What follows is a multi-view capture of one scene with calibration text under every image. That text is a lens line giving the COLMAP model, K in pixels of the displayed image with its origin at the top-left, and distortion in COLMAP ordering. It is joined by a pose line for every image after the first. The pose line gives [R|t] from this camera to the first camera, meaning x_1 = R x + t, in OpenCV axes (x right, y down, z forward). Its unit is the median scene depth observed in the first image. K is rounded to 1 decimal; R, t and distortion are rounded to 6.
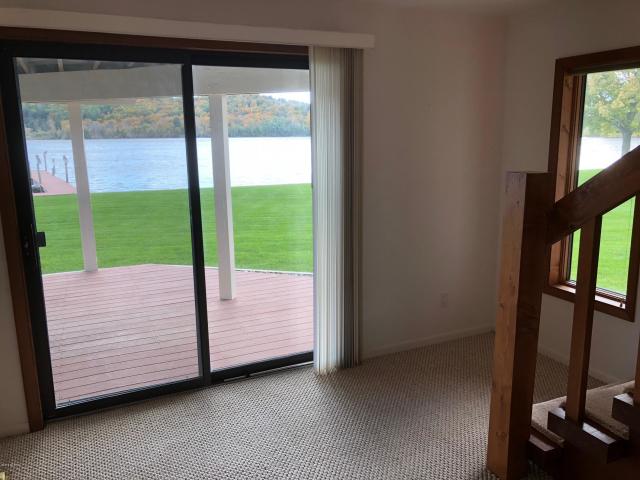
lens RADIAL K [[527.4, 0, 319.8], [0, 527.4, 238.2], [0, 0, 1]] dist [0.015555, -0.001541]
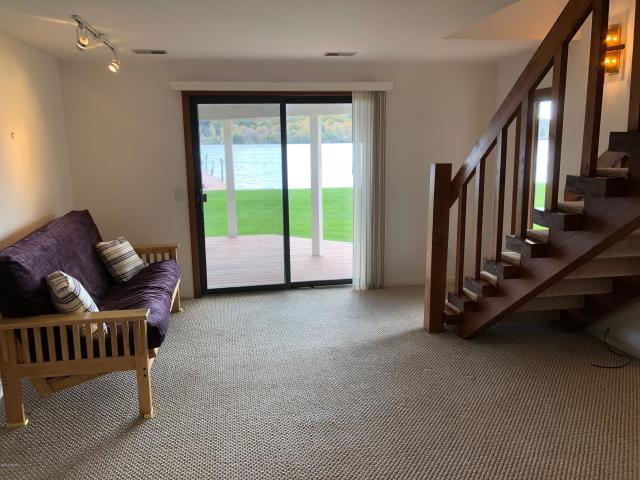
lens RADIAL K [[527.4, 0, 319.8], [0, 527.4, 238.2], [0, 0, 1]] dist [0.015555, -0.001541]
pose [[0.965488, 0.047298, -0.256118, 0.320652], [-0.049730, 0.998758, -0.003022, 0.116525], [0.255657, 0.015654, 0.966641, -0.635092]]
